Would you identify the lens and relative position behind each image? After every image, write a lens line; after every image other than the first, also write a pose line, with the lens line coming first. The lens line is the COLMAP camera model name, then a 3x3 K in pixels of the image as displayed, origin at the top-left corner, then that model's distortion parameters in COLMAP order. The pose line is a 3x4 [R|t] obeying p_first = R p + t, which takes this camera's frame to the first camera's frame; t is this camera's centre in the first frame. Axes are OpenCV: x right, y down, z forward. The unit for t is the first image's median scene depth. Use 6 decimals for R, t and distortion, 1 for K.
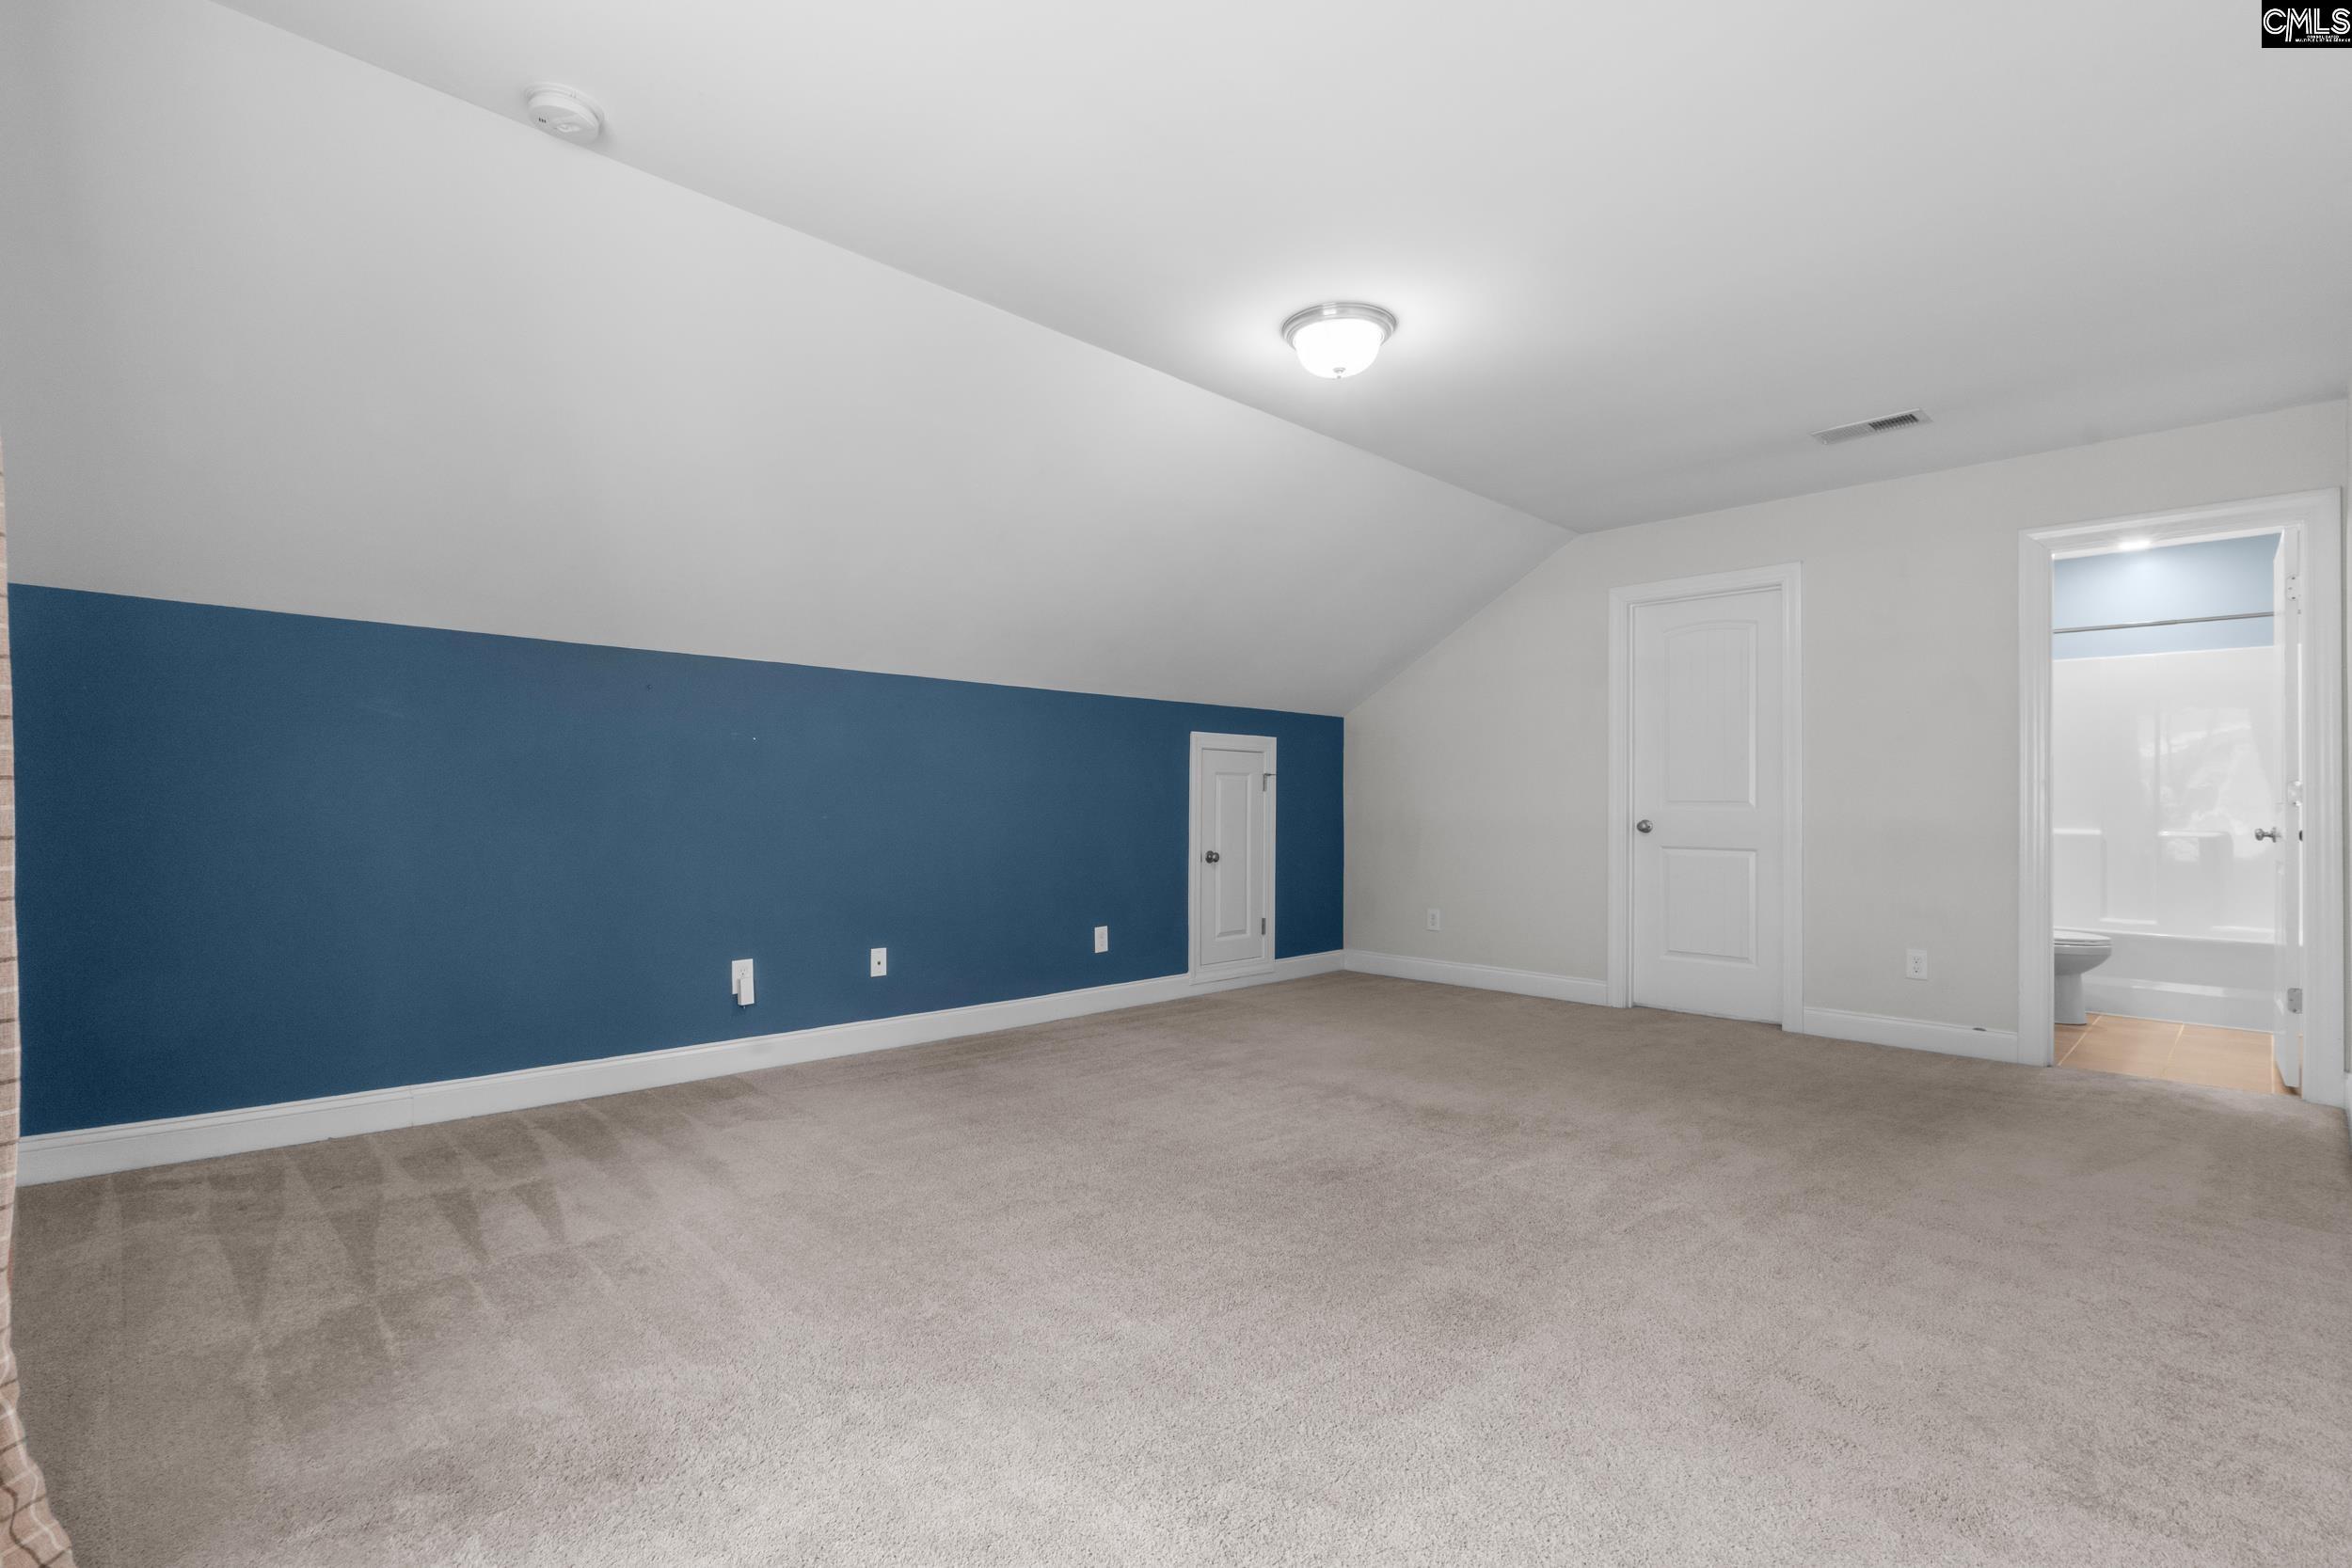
lens RADIAL K [[1087.9, 0, 1164.4], [0, 1087.9, 780.5], [0, 0, 1]] dist [-0.004988, -0.000663]
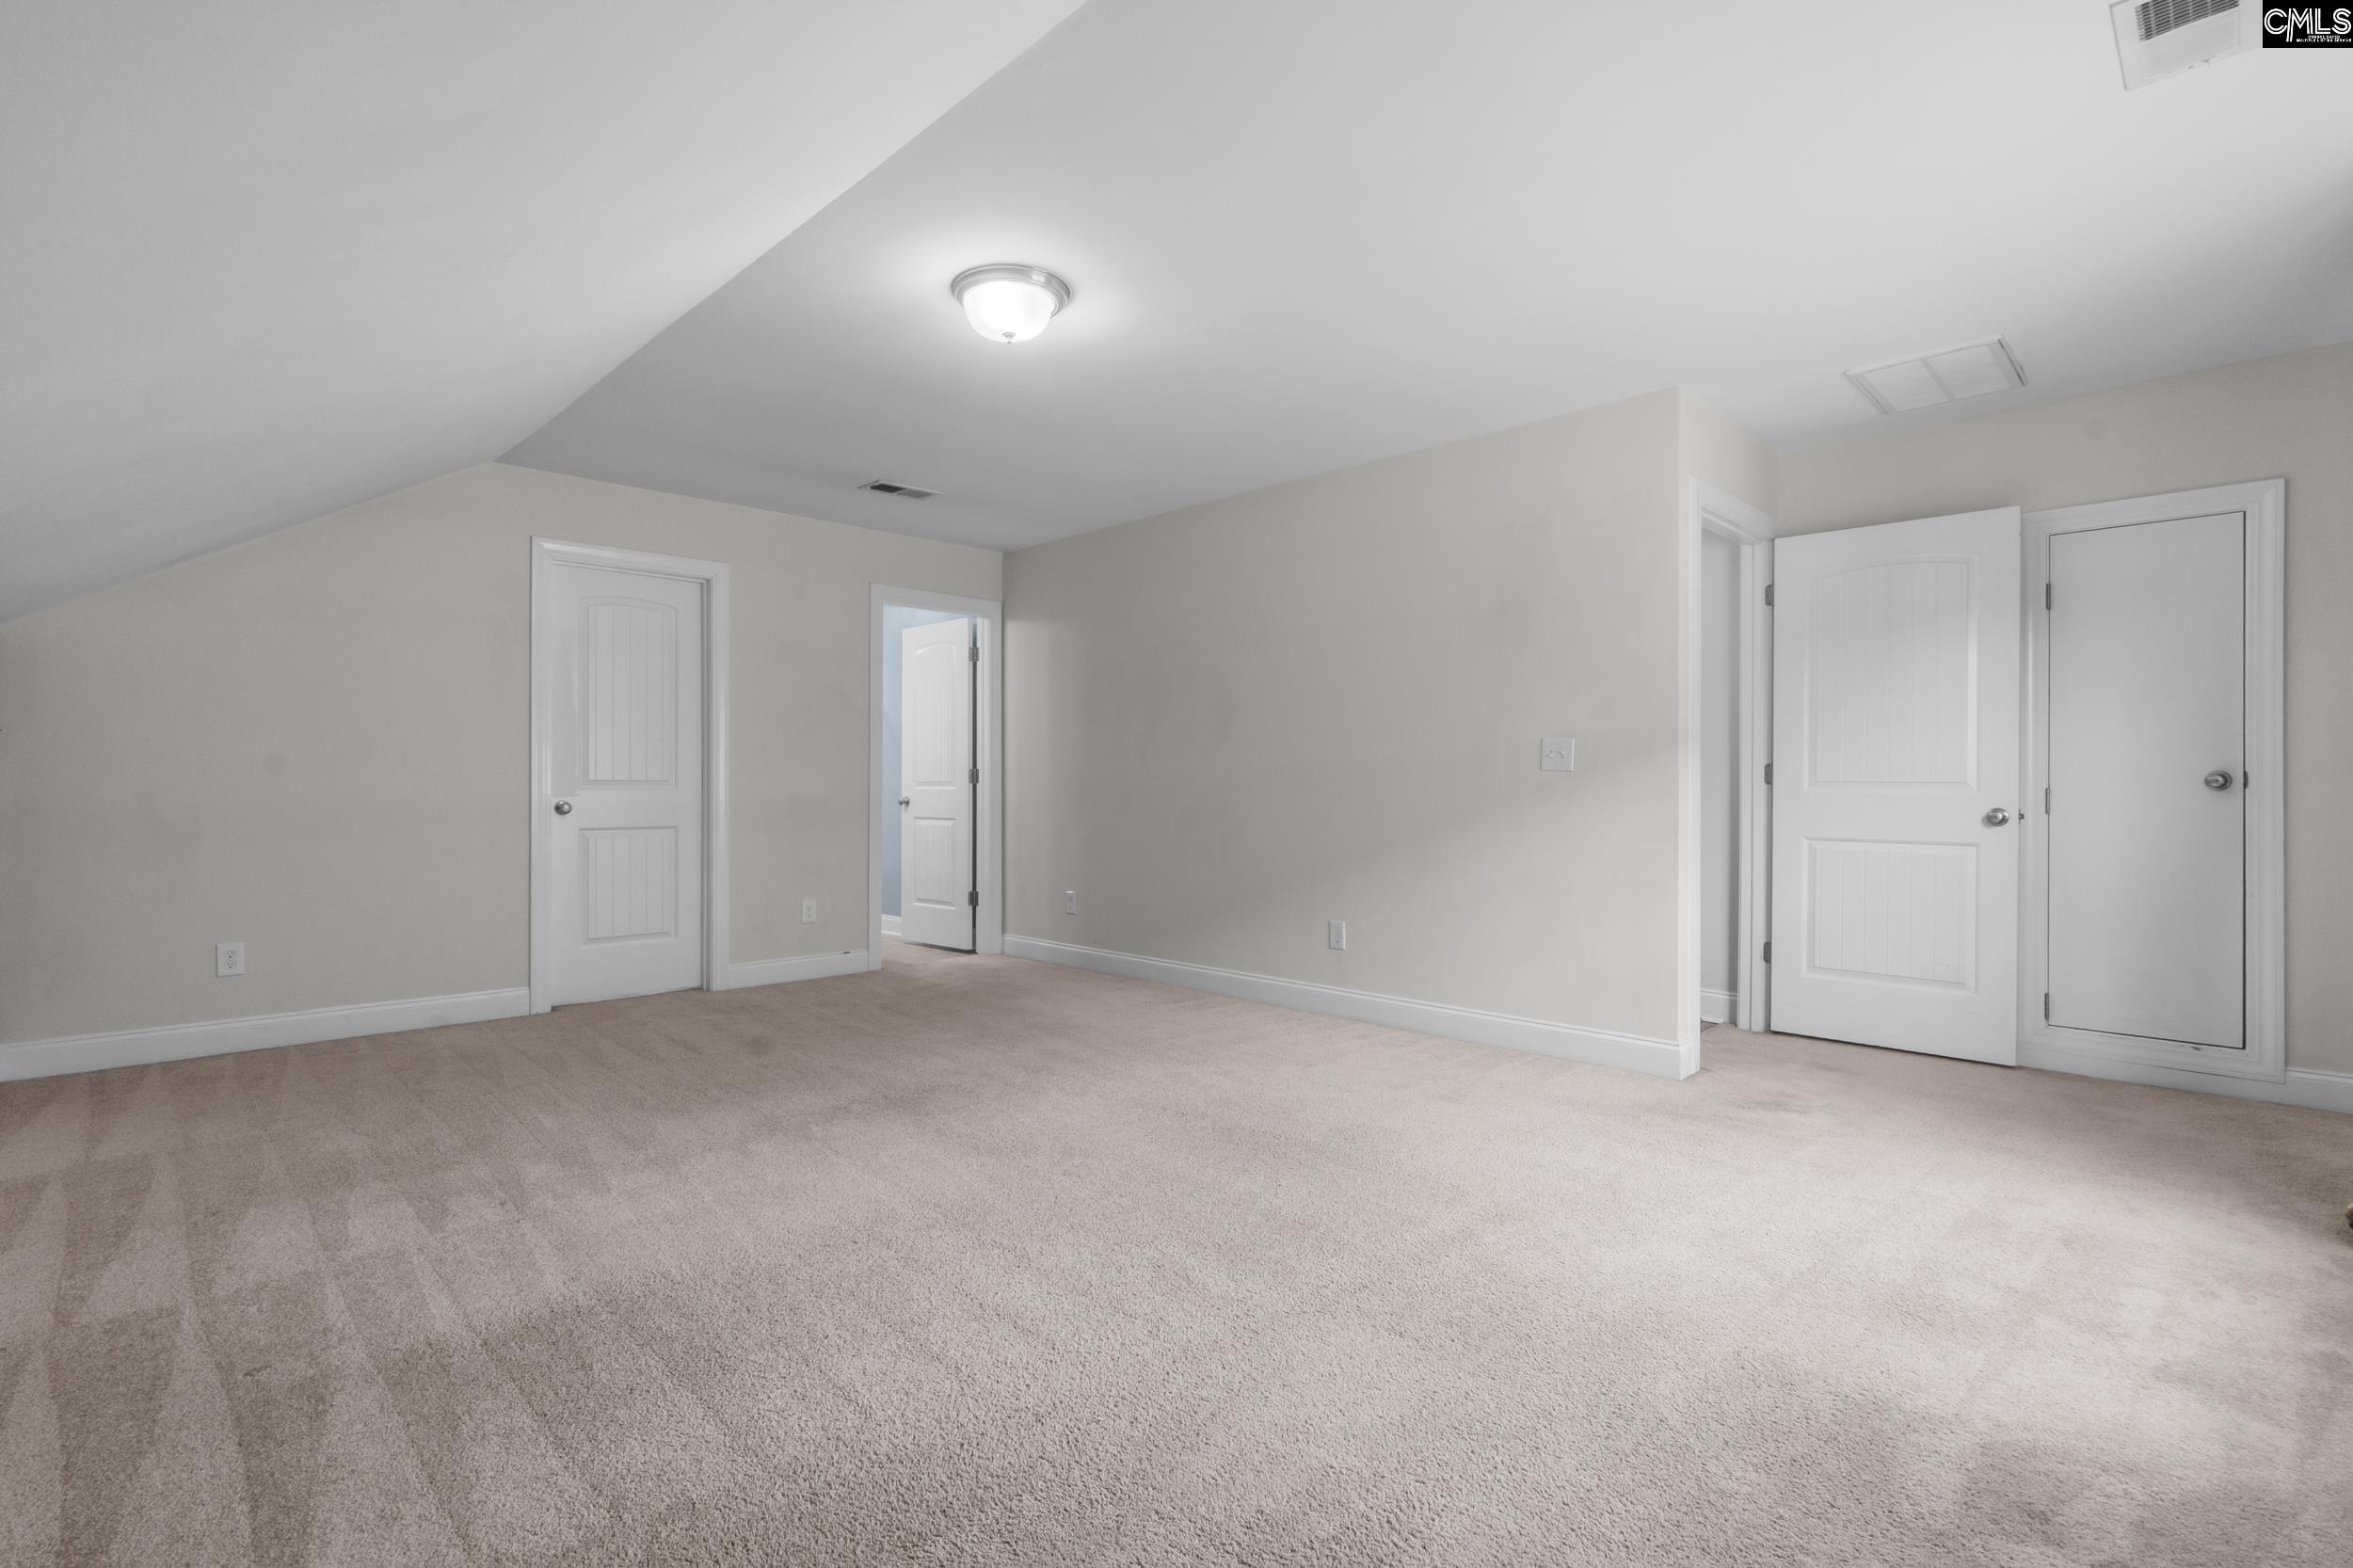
lens RADIAL K [[1088.4, 0, 1164.9], [0, 1088.4, 780.5], [0, 0, 1]] dist [-0.004988, -0.000663]
pose [[-0.002571, 0.000958, 0.999996, -0.555779], [-0.022575, 0.999745, -0.001016, 0.010899], [-0.999742, -0.022577, -0.002548, 0.597600]]
